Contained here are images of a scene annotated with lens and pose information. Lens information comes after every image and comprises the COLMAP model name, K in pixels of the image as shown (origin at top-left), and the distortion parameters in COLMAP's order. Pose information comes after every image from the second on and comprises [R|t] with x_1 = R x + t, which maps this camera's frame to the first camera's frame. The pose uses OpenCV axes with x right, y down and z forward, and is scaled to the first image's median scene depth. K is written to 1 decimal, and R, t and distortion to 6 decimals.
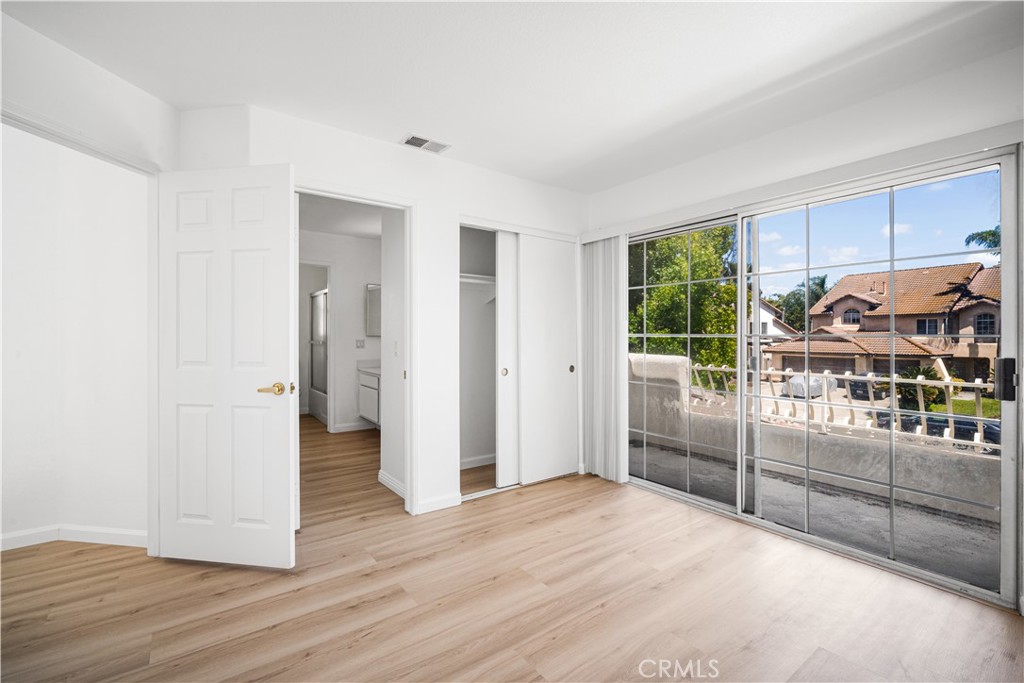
lens RADIAL K [[450.3, 0, 514.2], [0, 450.3, 337.6], [0, 0, 1]] dist [-0.008544, 0.001268]
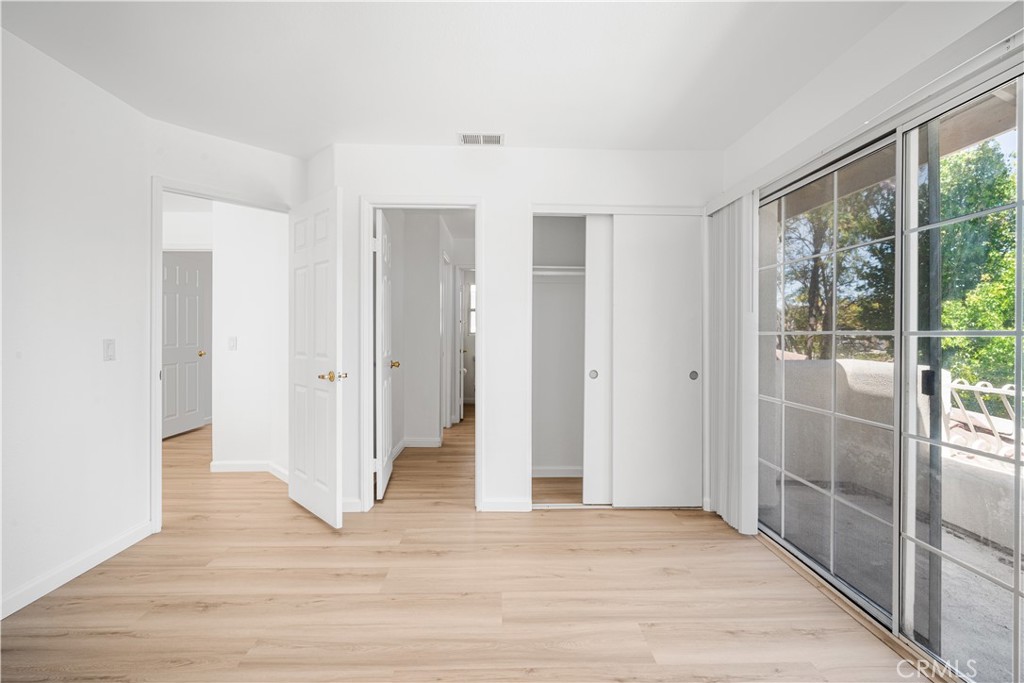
lens RADIAL K [[450.3, 0, 514.2], [0, 450.3, 337.6], [0, 0, 1]] dist [-0.008544, 0.001268]
pose [[0.818040, 0.007112, -0.575117, 0.408411], [-0.005915, 0.999975, 0.003953, 0.002264], [0.575131, 0.000168, 0.818061, 0.217211]]
